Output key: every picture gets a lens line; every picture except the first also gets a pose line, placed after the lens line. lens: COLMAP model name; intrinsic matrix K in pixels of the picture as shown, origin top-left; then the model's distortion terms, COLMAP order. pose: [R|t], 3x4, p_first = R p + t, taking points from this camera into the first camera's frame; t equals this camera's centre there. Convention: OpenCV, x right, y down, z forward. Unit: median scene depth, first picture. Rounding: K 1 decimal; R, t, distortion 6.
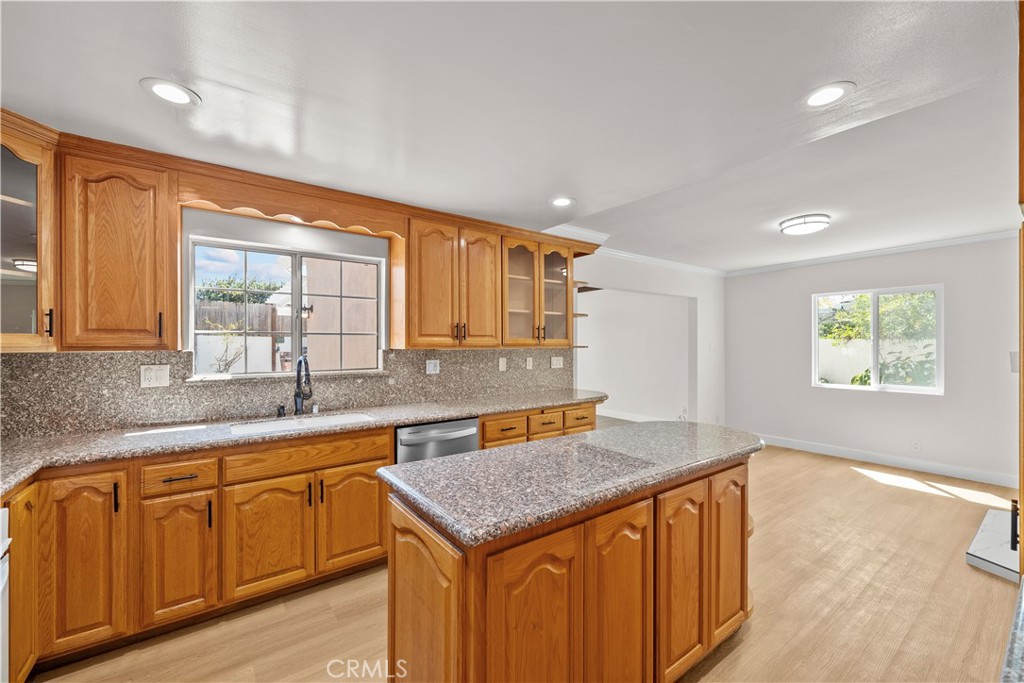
lens RADIAL K [[413.5, 0, 506.9], [0, 413.5, 343.7], [0, 0, 1]] dist [-0.001917, -0.000215]
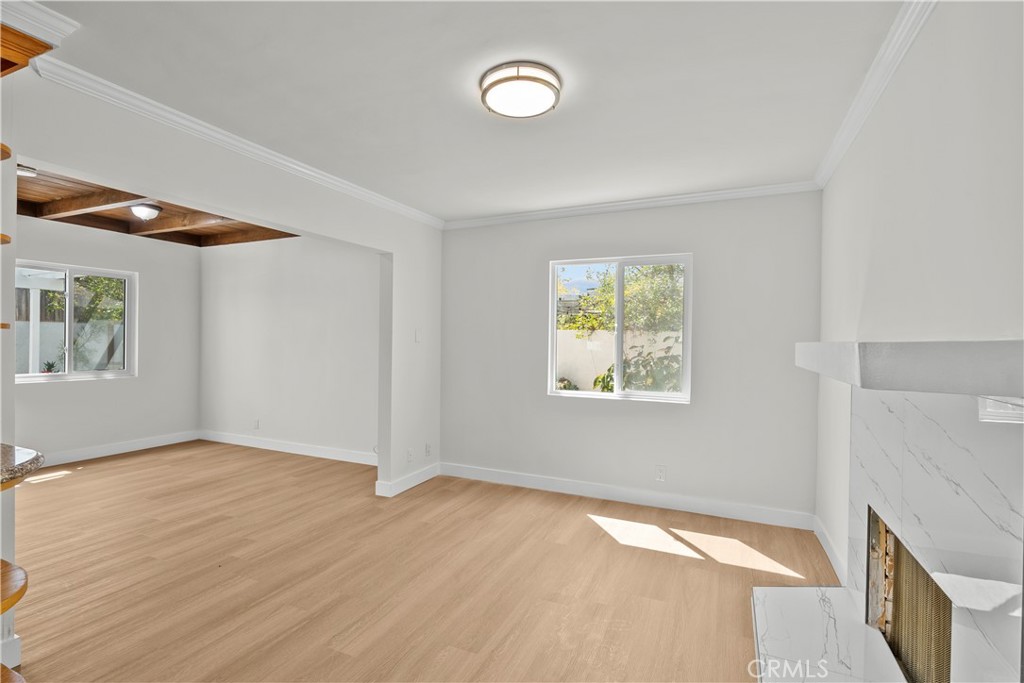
lens RADIAL K [[489.7, 0, 502.5], [0, 489.7, 341.2], [0, 0, 1]] dist [0.001360, 0.000094]
pose [[0.875660, 0.009976, 0.482825, 0.452609], [-0.014887, 0.999869, 0.006341, 0.015519], [-0.482698, -0.012741, 0.875694, 0.526334]]
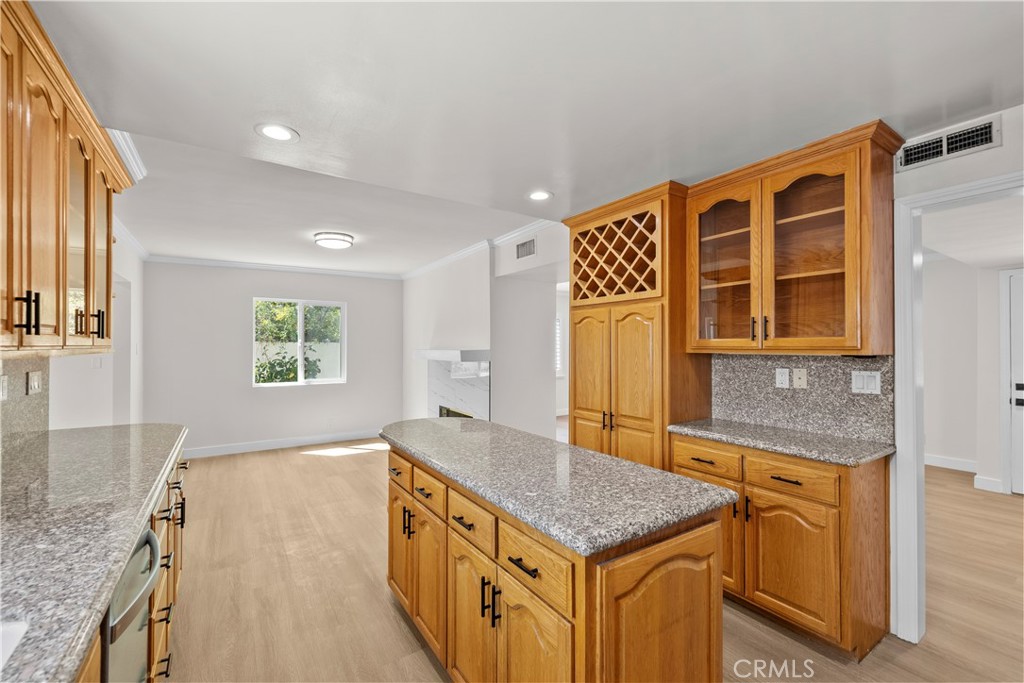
lens RADIAL K [[426.0, 0, 508.3], [0, 426.0, 340.6], [0, 0, 1]] dist [0.000857, 0.000111]
pose [[0.045763, 0.012517, 0.998874, -0.459087], [-0.001949, 0.999921, -0.012441, -0.000121], [-0.998950, -0.001377, 0.045784, 0.515152]]
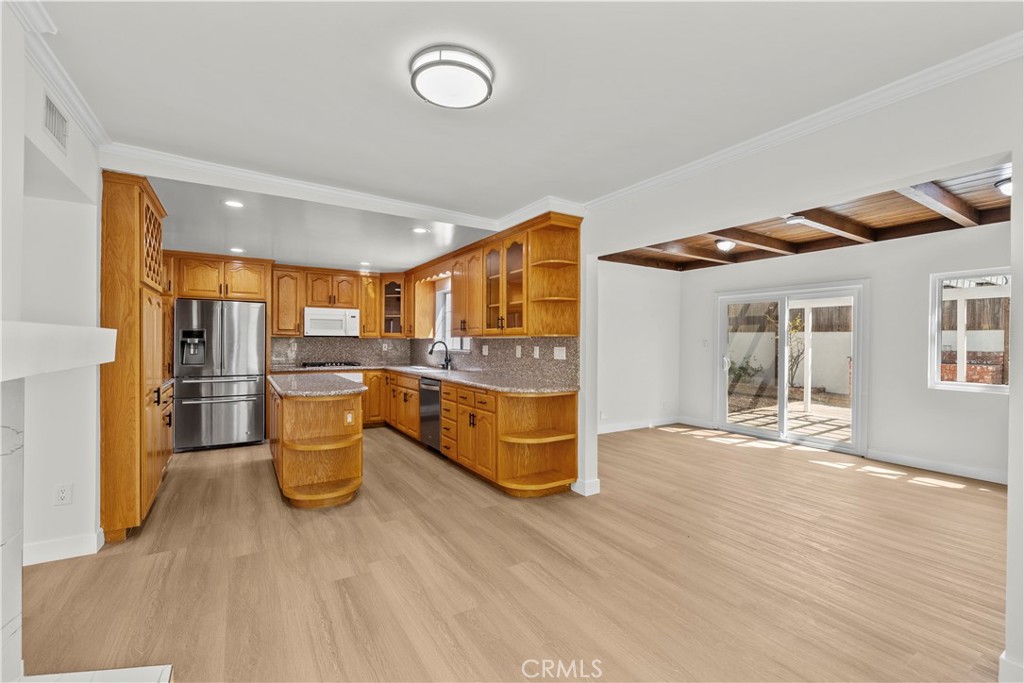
lens RADIAL K [[433.0, 0, 508.0], [0, 433.0, 343.3], [0, 0, 1]] dist [-0.001120, -0.000192]
pose [[-0.074528, 0.003364, -0.997213, 1.352765], [-0.004318, 0.999984, 0.003696, 0.026531], [0.997210, 0.004581, -0.074512, 1.216015]]
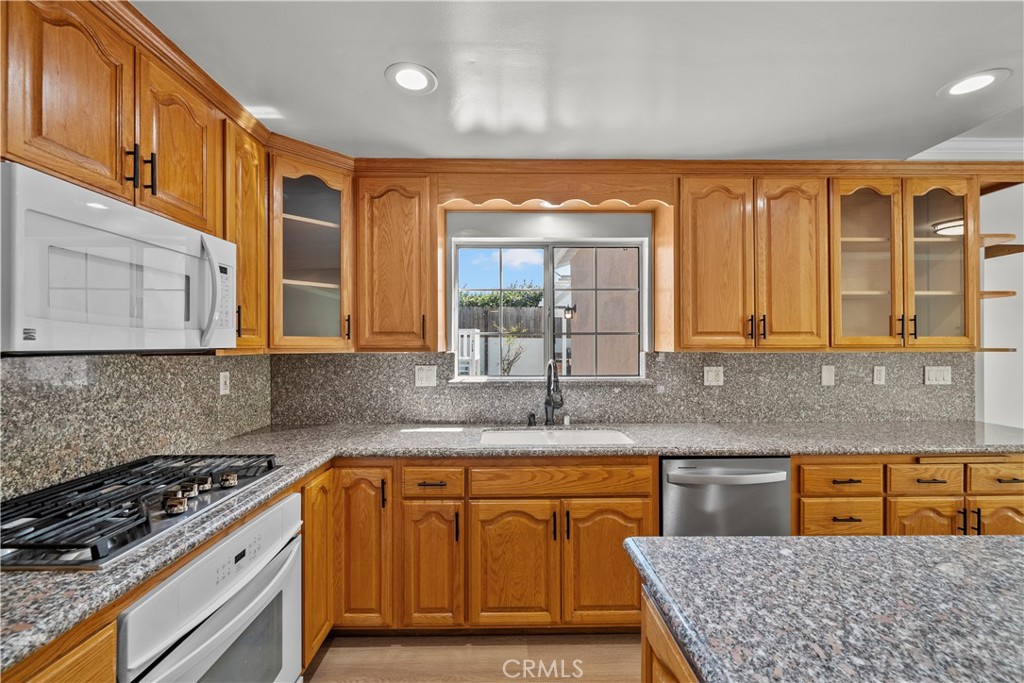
lens RADIAL K [[433.0, 0, 508.0], [0, 433.0, 343.3], [0, 0, 1]] dist [-0.001120, -0.000192]
pose [[0.816258, -0.003008, -0.577679, -0.032653], [0.001834, 0.999995, -0.002616, -0.001080], [0.577684, 0.001076, 0.816260, 0.158500]]
